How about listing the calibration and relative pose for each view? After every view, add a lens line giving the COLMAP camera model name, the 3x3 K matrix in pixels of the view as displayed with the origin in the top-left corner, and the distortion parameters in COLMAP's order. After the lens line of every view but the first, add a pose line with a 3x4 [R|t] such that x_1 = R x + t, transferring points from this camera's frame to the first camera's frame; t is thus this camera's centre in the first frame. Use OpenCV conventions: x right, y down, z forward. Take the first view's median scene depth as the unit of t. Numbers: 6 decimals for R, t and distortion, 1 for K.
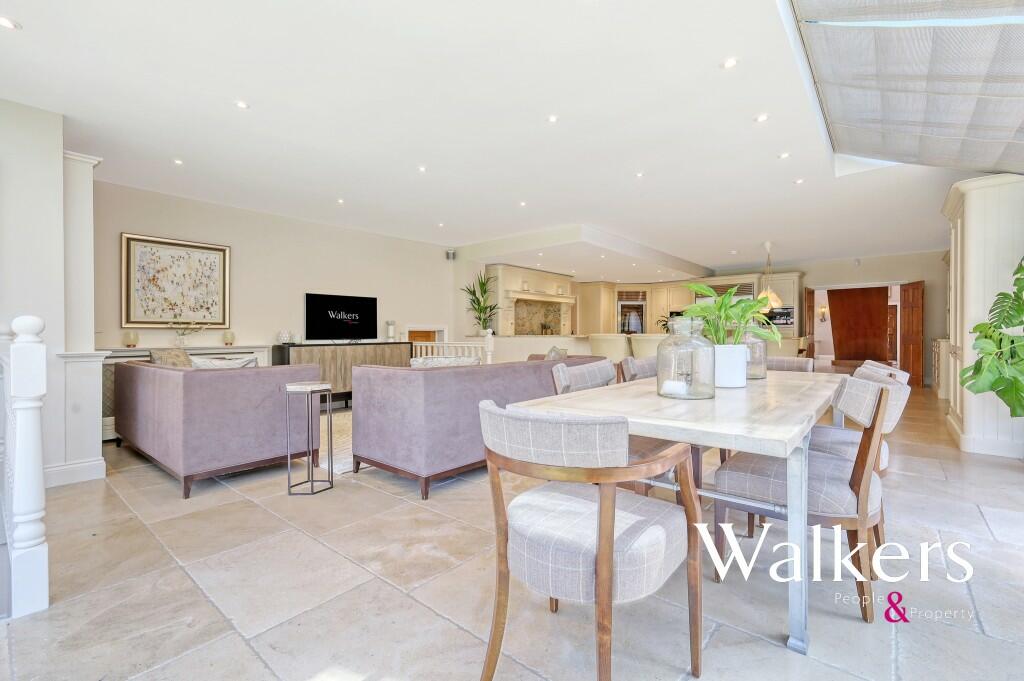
lens RADIAL K [[441.1, 0, 512.0], [0, 441.1, 340.5], [0, 0, 1]] dist [0.000818, 0.000149]
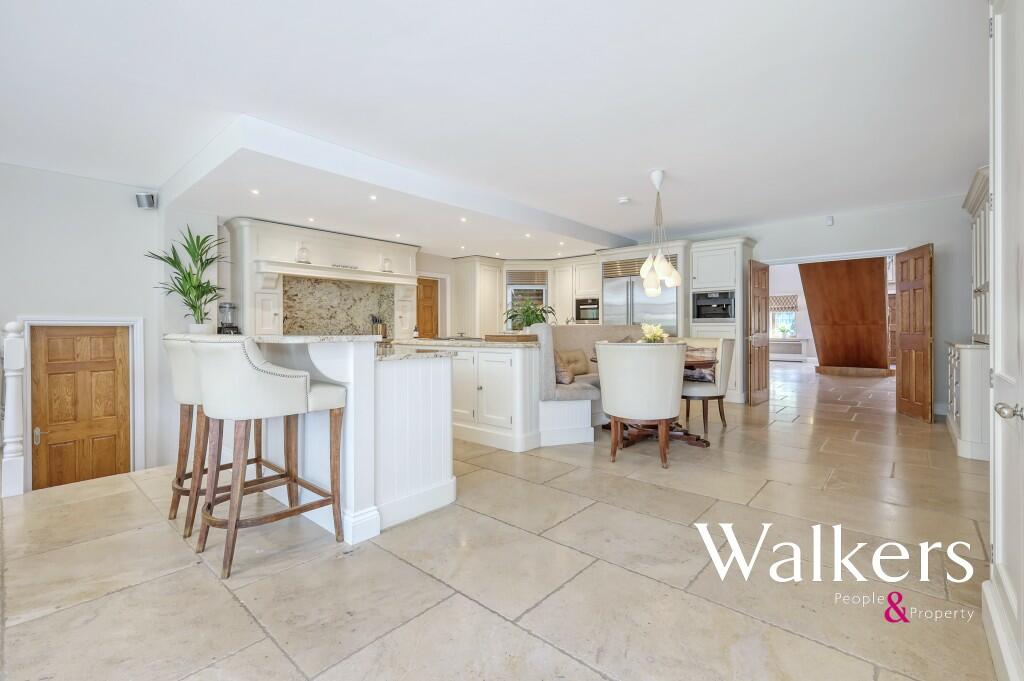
lens RADIAL K [[455.8, 0, 514.1], [0, 455.8, 331.9], [0, 0, 1]] dist [0.001518, -0.000039]
pose [[0.999988, 0.002372, -0.004280, 0.303562], [-0.002408, 0.999961, -0.008449, -0.007795], [0.004260, 0.008460, 0.999955, 0.313212]]
